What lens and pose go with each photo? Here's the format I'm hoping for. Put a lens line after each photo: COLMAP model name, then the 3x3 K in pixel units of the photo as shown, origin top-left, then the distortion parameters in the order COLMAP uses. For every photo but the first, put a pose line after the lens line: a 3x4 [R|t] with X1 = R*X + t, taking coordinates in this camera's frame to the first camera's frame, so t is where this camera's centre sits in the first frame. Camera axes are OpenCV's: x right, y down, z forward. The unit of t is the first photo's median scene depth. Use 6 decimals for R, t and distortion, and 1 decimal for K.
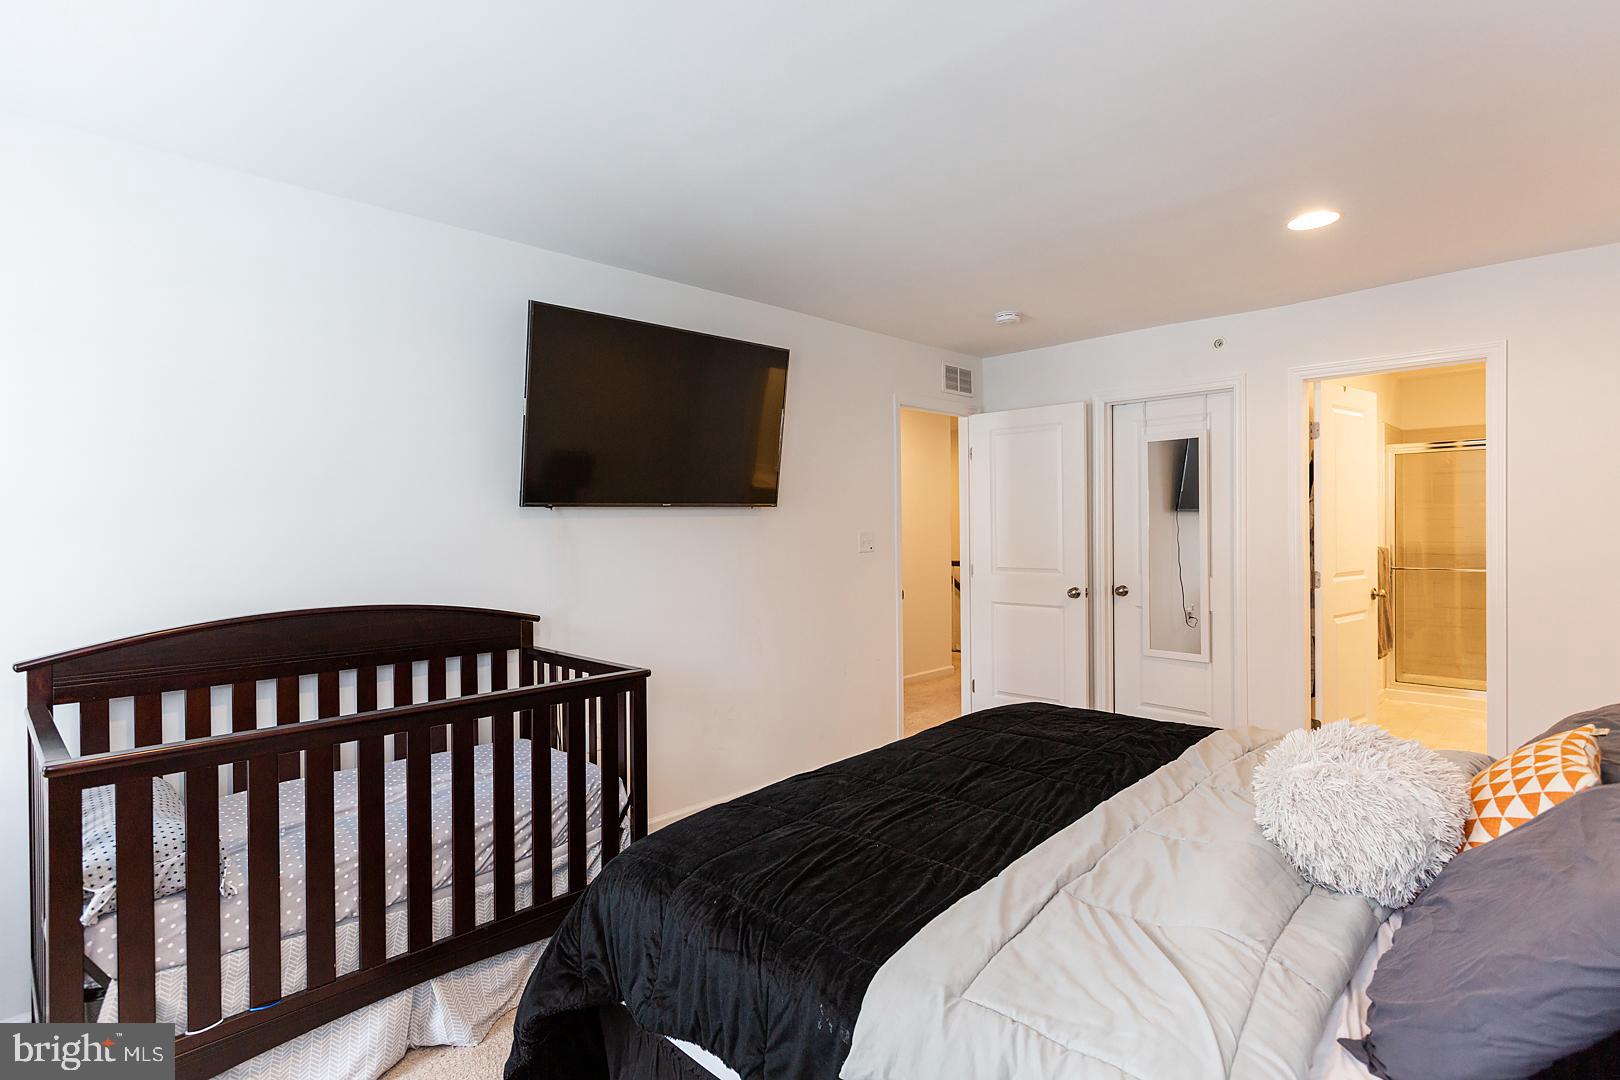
lens RADIAL K [[803.8, 0, 768.6], [0, 803.8, 540.2], [0, 0, 1]] dist [0.000625, 0.000081]
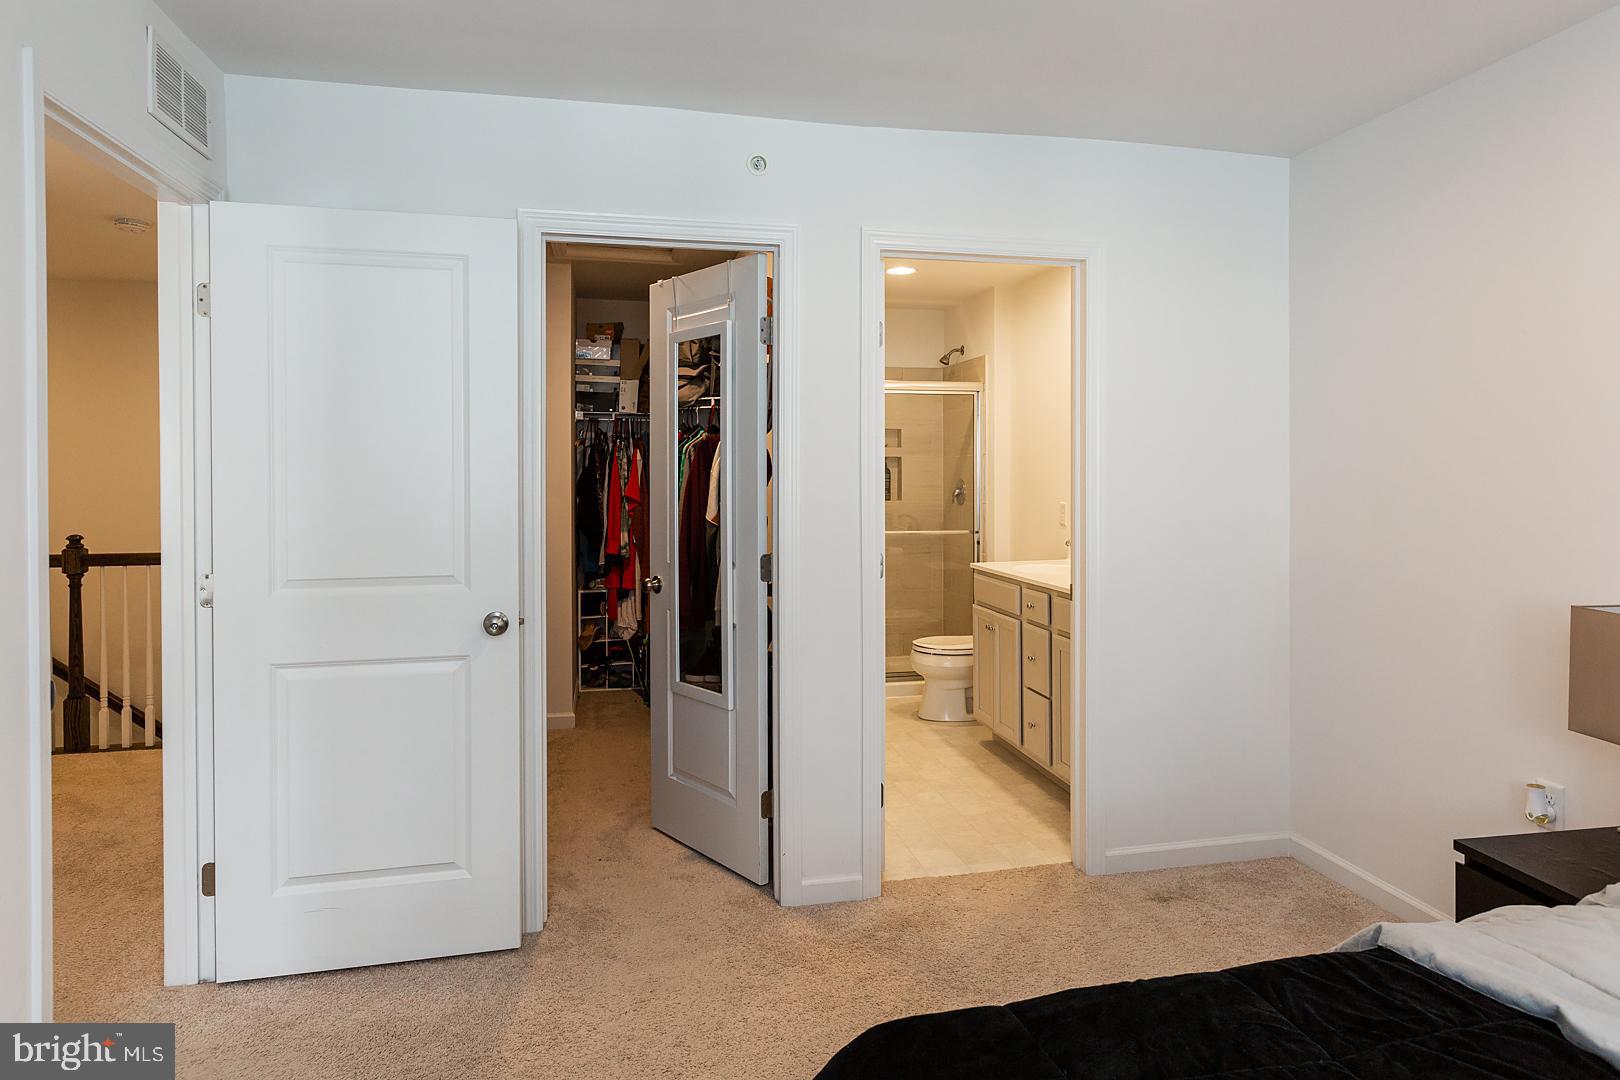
lens RADIAL K [[948.6, 0, 816.9], [0, 948.6, 483.1], [0, 0, 1]] dist [0.002843, 0.001130]
pose [[0.506638, -0.002302, 0.862156, -0.001536], [0.011210, 0.999929, -0.003918, -0.015041], [-0.862086, 0.011650, 0.506628, 0.659918]]
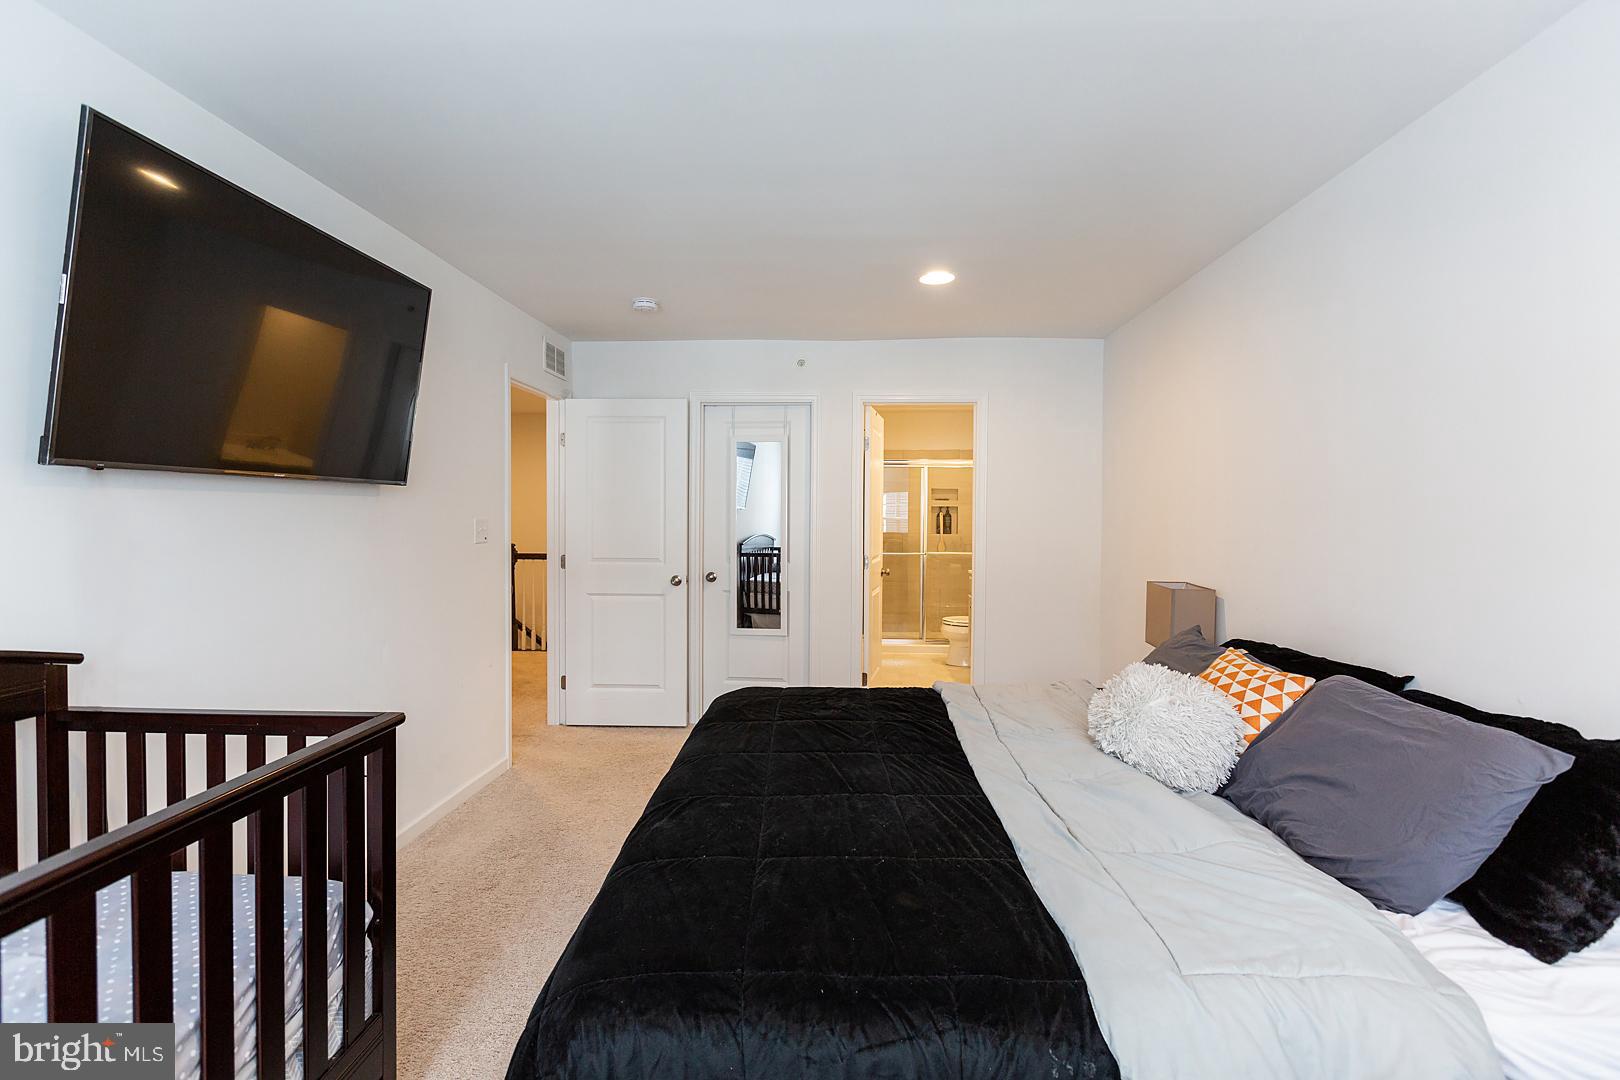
lens RADIAL K [[772.5, 0, 810.0], [0, 772.5, 540.0], [0, 0, 1]] dist [-0.002842, 0.000493]
pose [[0.727861, -0.004579, 0.685710, -0.215944], [-0.001843, 0.999961, 0.008634, 0.004008], [-0.685723, -0.007548, 0.727824, 0.175232]]
